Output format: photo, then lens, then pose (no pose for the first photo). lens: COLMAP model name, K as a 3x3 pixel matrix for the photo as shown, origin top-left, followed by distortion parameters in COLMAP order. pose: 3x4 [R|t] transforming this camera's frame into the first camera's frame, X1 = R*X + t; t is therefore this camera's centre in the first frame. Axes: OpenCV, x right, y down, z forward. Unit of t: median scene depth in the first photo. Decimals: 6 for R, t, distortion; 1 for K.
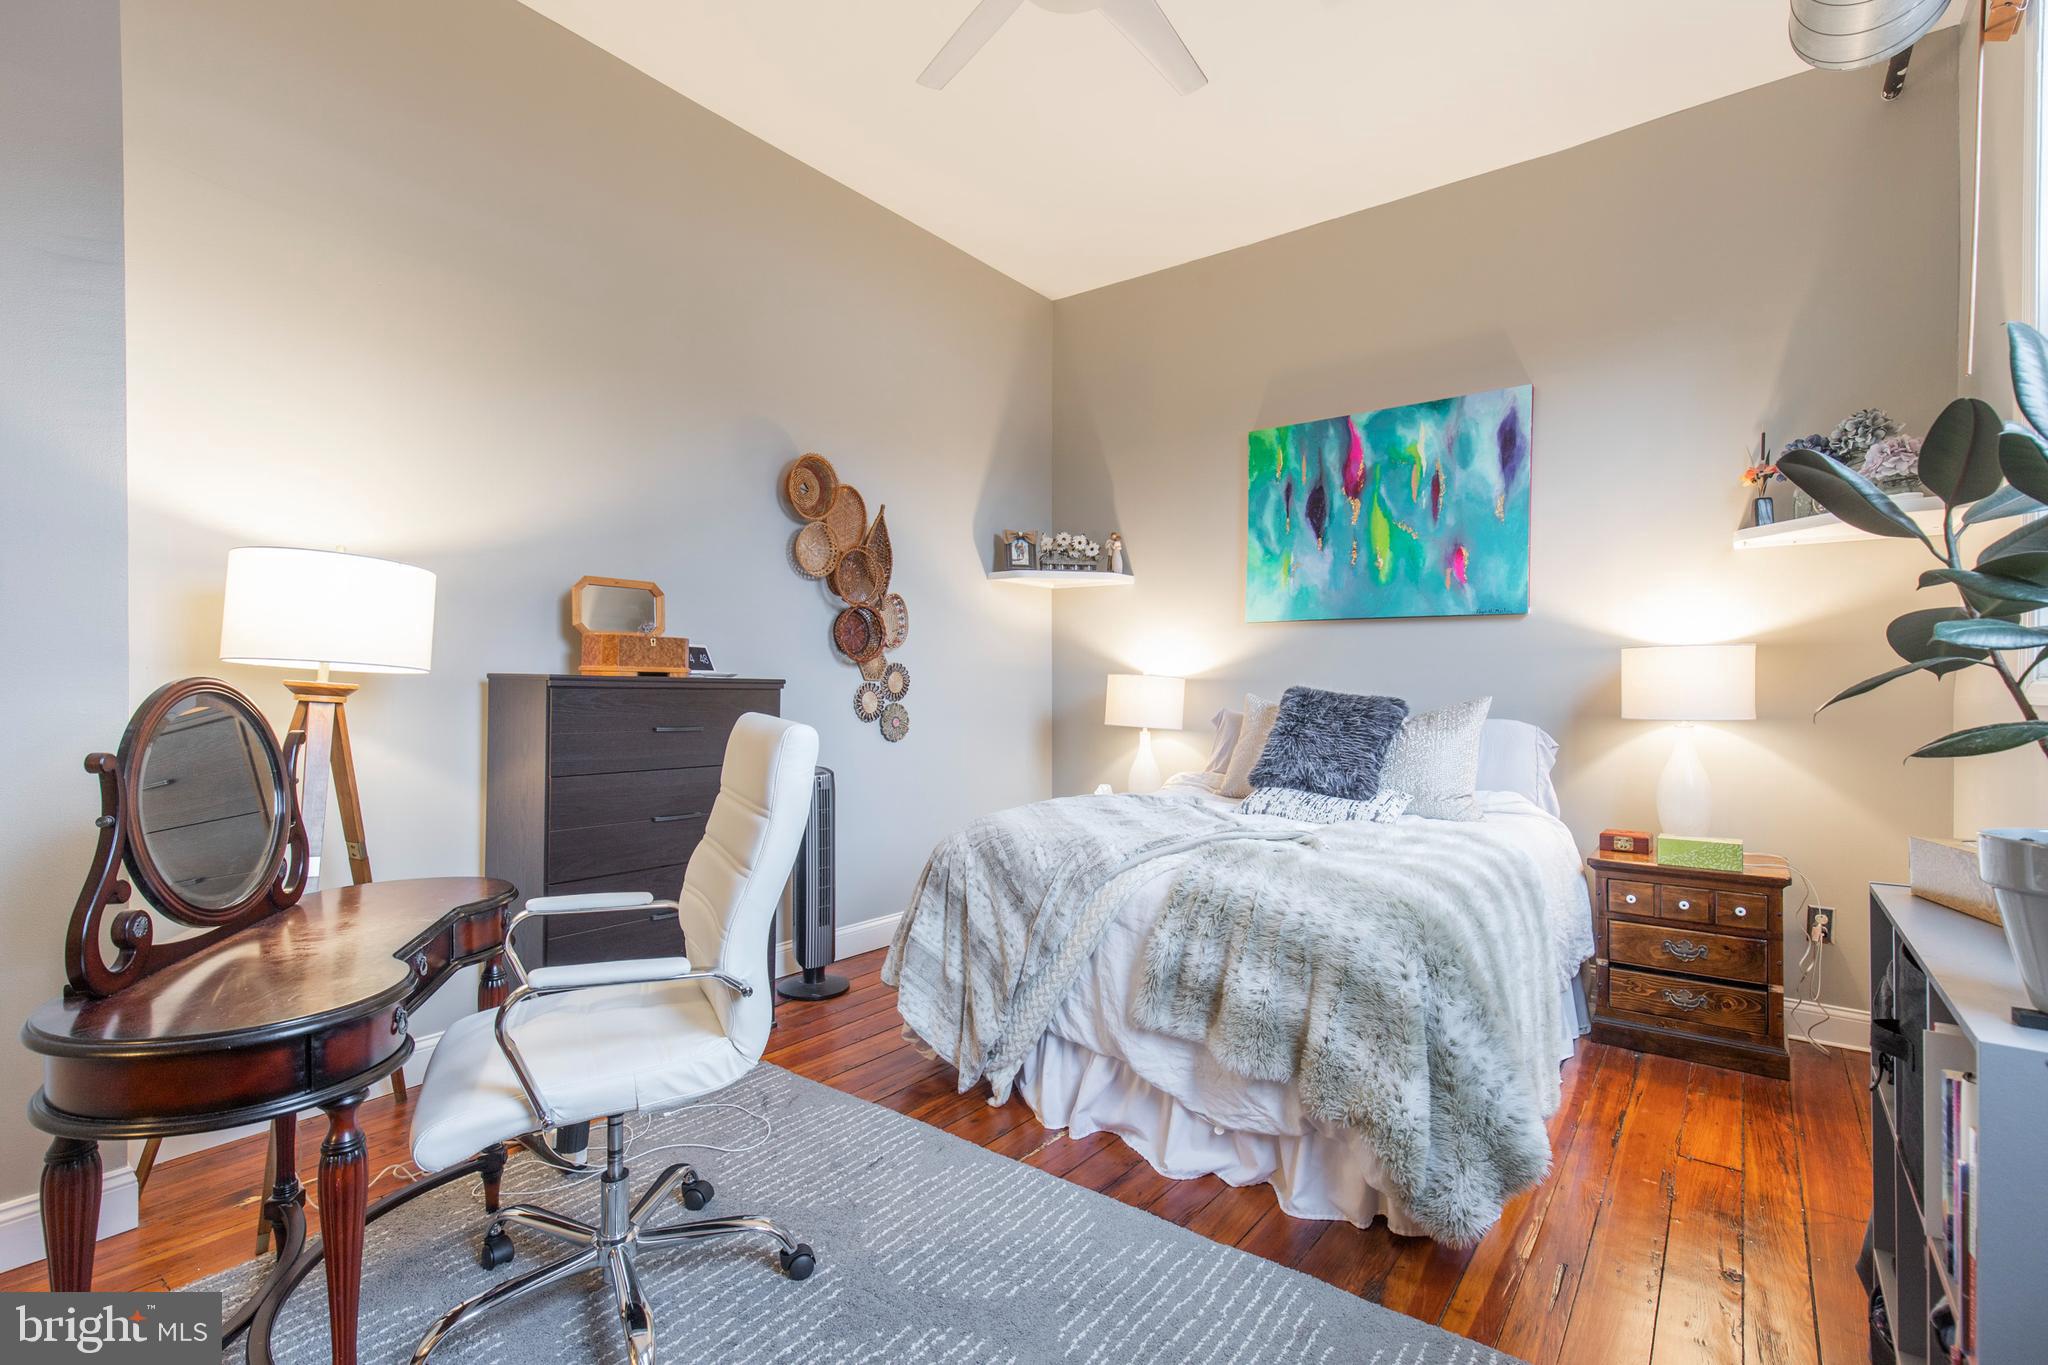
lens RADIAL K [[927.7, 0, 1030.0], [0, 927.7, 690.1], [0, 0, 1]] dist [0.004600, 0.000866]
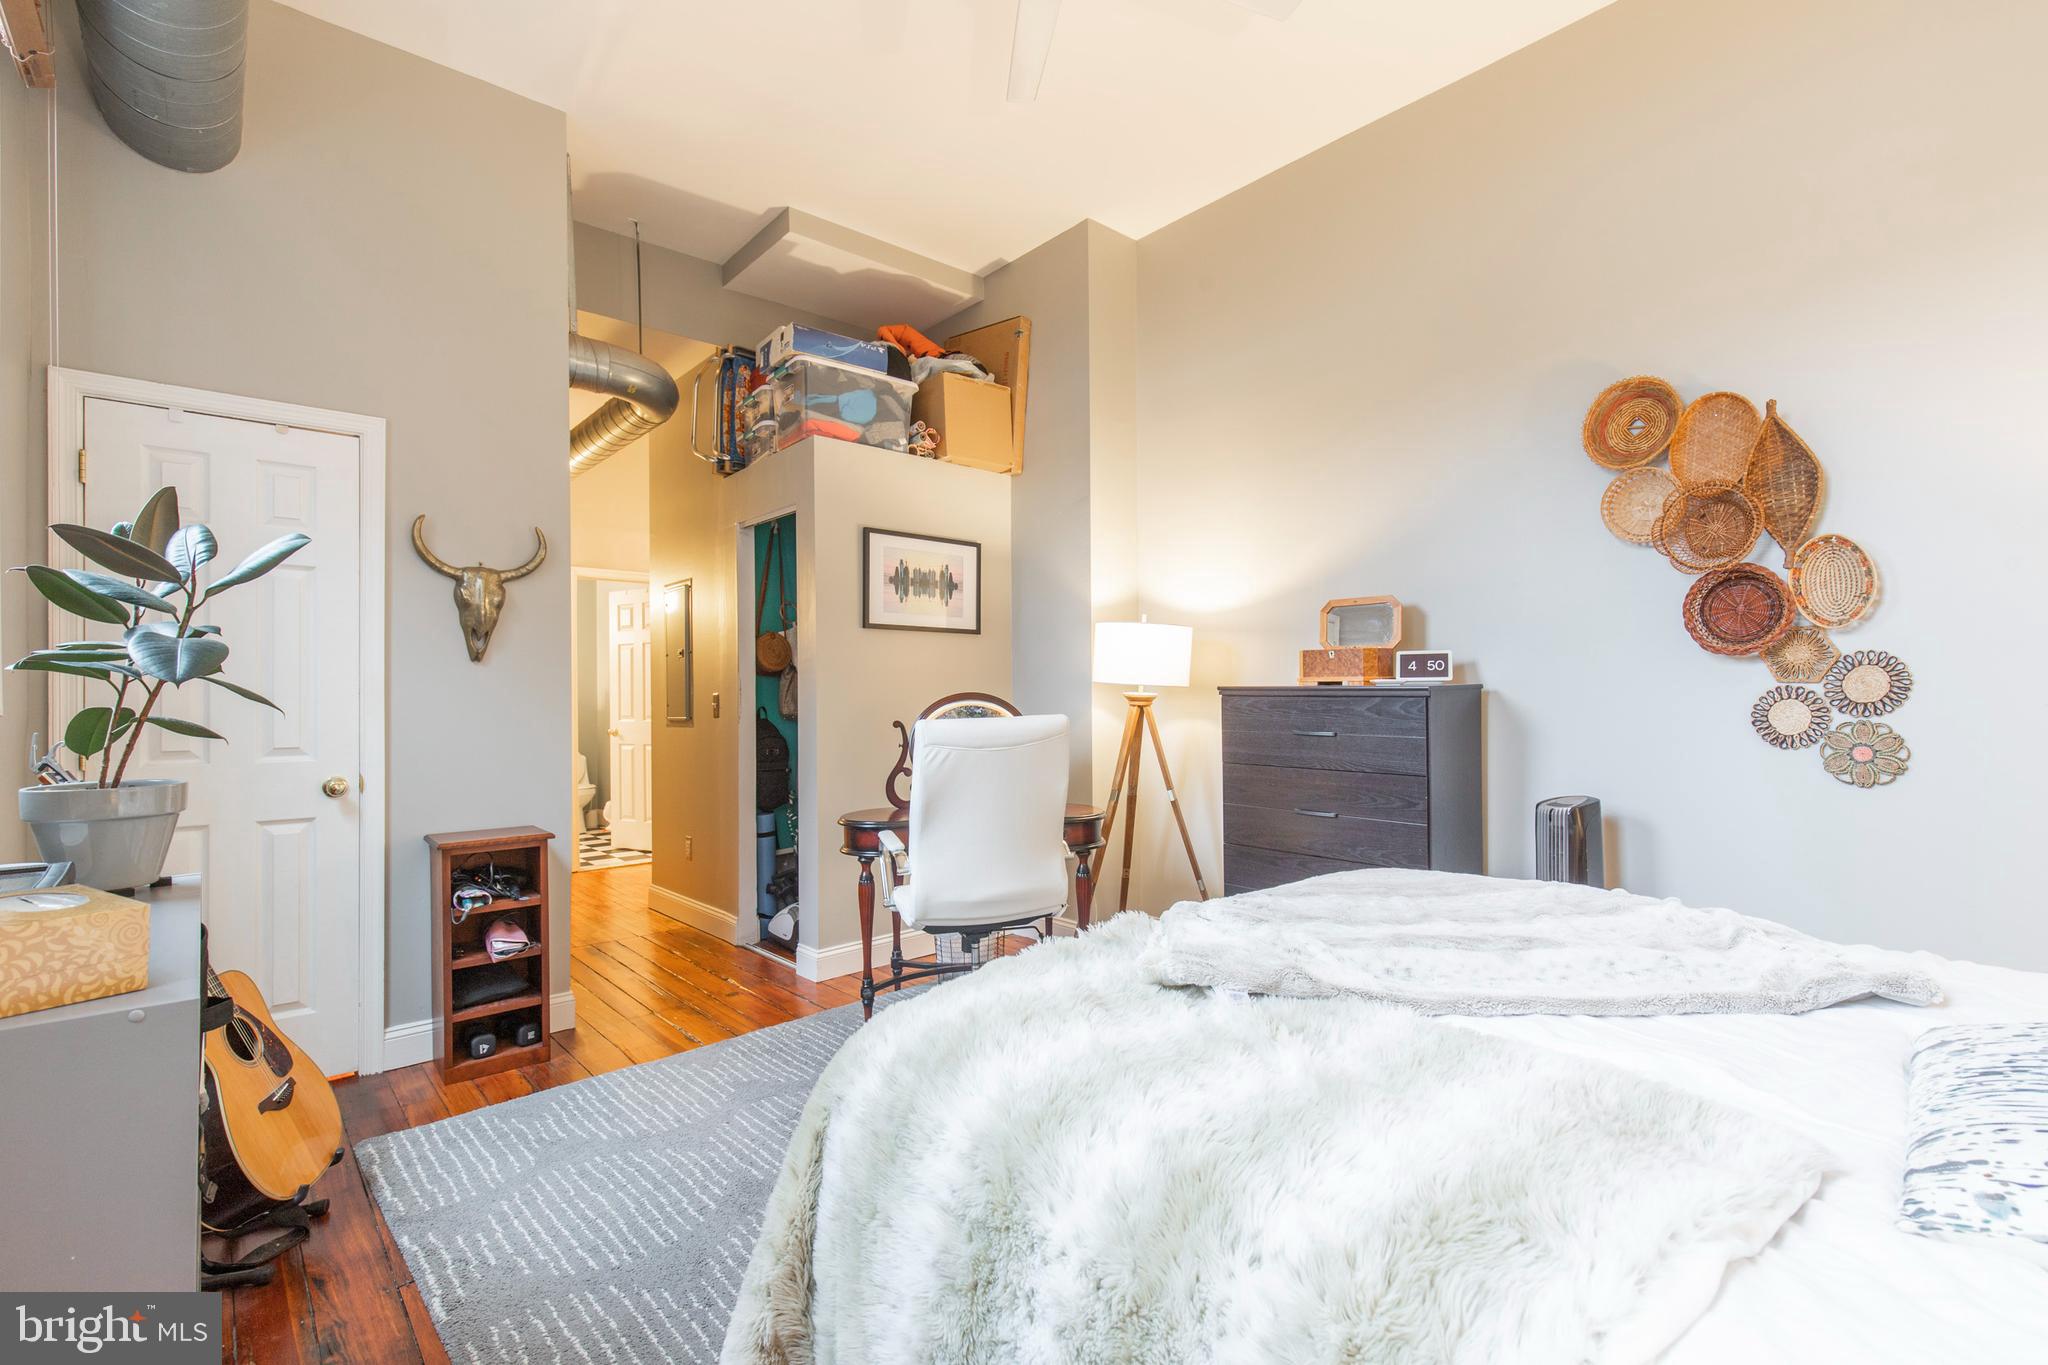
lens RADIAL K [[927.7, 0, 1023.7], [0, 927.7, 682.0], [0, 0, 1]] dist [0.004600, 0.000866]
pose [[-0.191313, -0.008733, -0.981490, 0.562186], [0.006976, 0.999923, -0.010256, -0.007768], [0.981504, -0.008809, -0.191237, 0.647003]]
